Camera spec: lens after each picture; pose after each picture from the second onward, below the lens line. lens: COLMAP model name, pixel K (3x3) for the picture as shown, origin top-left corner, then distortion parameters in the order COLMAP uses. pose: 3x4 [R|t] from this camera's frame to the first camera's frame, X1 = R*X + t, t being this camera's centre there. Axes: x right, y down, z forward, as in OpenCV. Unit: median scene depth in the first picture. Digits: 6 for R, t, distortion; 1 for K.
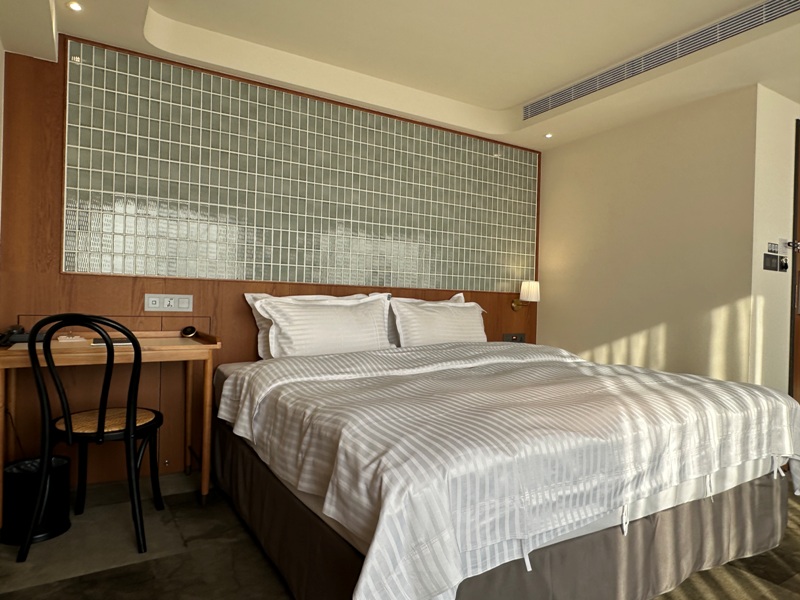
lens RADIAL K [[506.9, 0, 393.6], [0, 506.9, 307.6], [0, 0, 1]] dist [-0.006548, 0.001156]
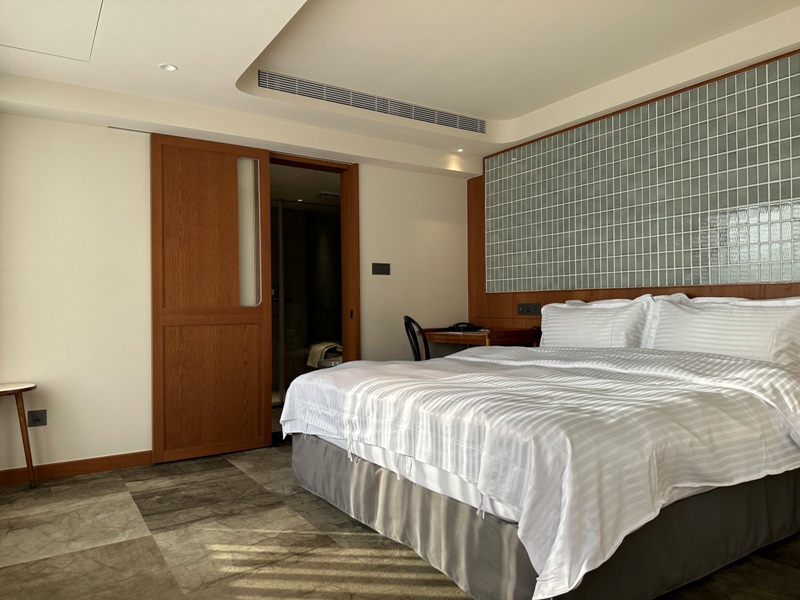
lens RADIAL K [[560.6, 0, 400.0], [0, 560.6, 300.0], [0, 0, 1]] dist [0.057982, -0.082861]
pose [[0.036092, -0.034783, -0.998743, 1.173066], [0.007370, 0.999376, -0.034539, 0.016965], [0.999321, -0.006115, 0.036326, 0.589764]]
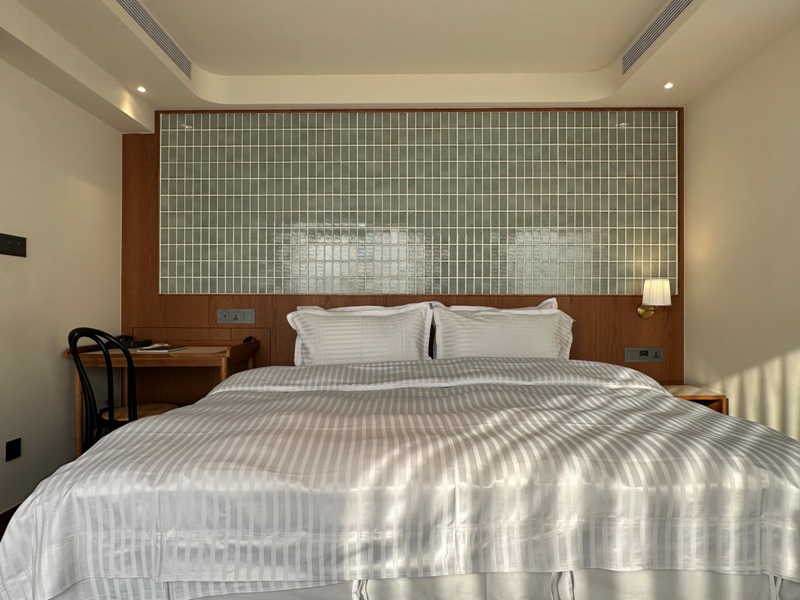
lens RADIAL K [[506.9, 0, 393.6], [0, 506.9, 307.6], [0, 0, 1]] dist [-0.006548, 0.001156]
pose [[0.849454, -0.023480, -0.527139, 0.493600], [0.016094, 0.999698, -0.018594, -0.001967], [0.527417, 0.007311, 0.849575, 0.205714]]
